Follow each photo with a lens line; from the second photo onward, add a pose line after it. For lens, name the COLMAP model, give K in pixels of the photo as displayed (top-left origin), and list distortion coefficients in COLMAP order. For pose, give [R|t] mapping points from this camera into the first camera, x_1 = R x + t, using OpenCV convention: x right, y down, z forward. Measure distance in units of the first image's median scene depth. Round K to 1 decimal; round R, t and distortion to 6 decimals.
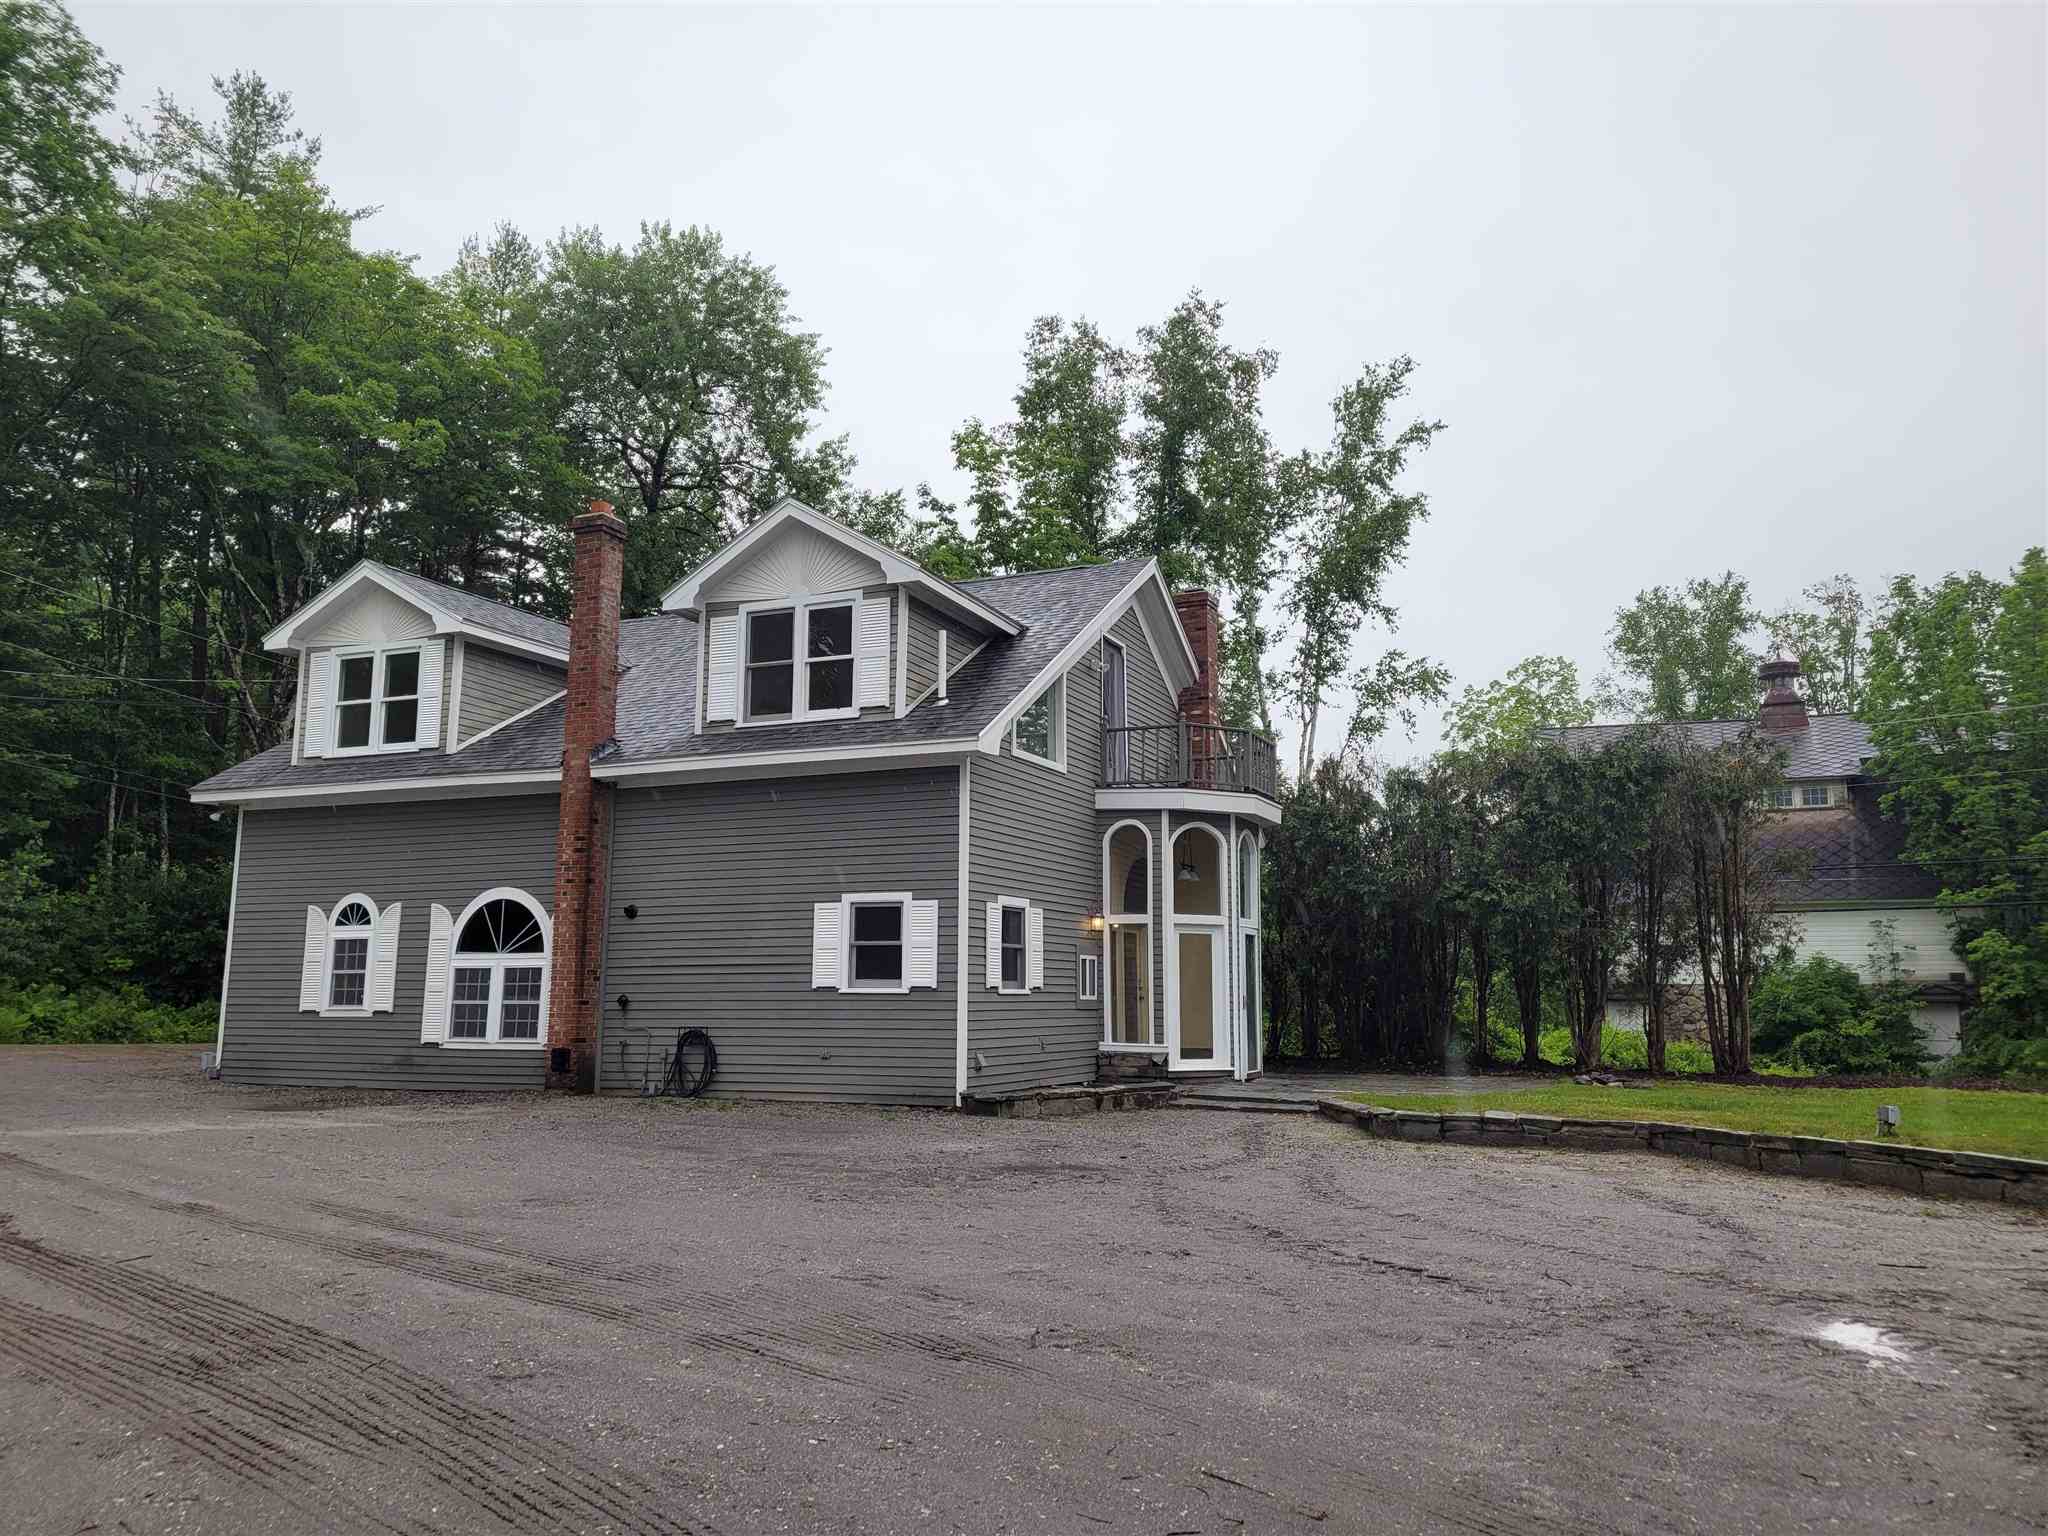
lens RADIAL K [[1531.0, 0, 1024.0], [0, 1531.0, 768.0], [0, 0, 1]] dist [0.066894, 0.000541]
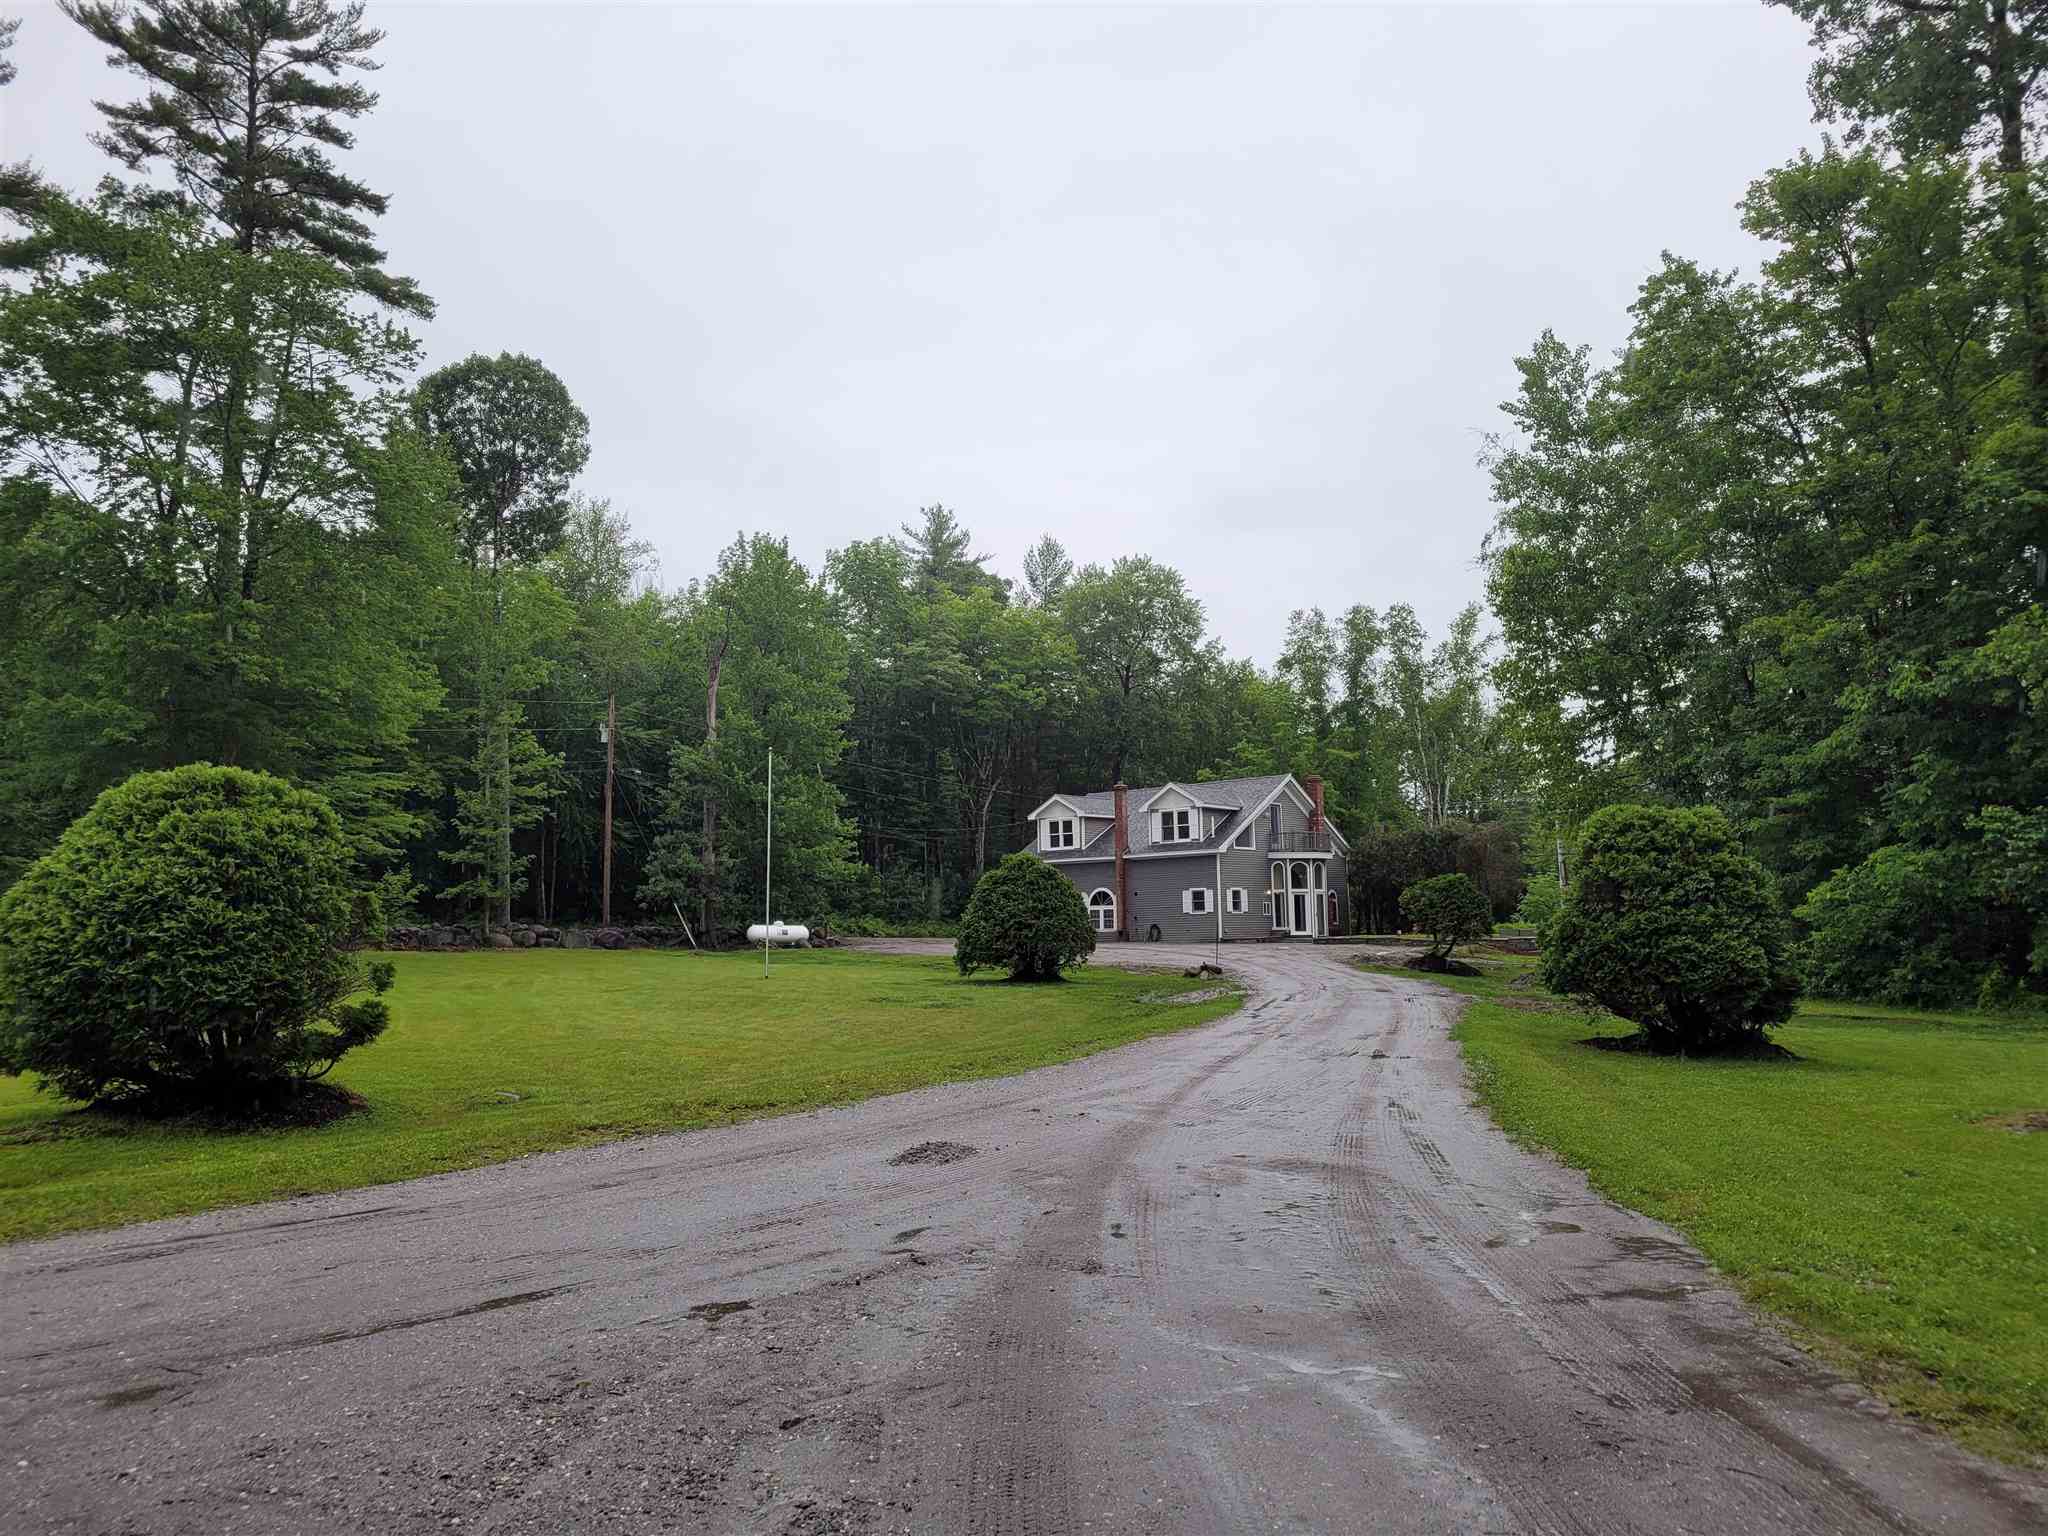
lens RADIAL K [[1531.0, 0, 1024.0], [0, 1531.0, 768.0], [0, 0, 1]] dist [0.066894, 0.000541]
pose [[0.952607, -0.054657, -0.299254, 0.575632], [0.066300, 0.997382, 0.028885, -0.314824], [0.296892, -0.047357, 0.953736, -2.443847]]
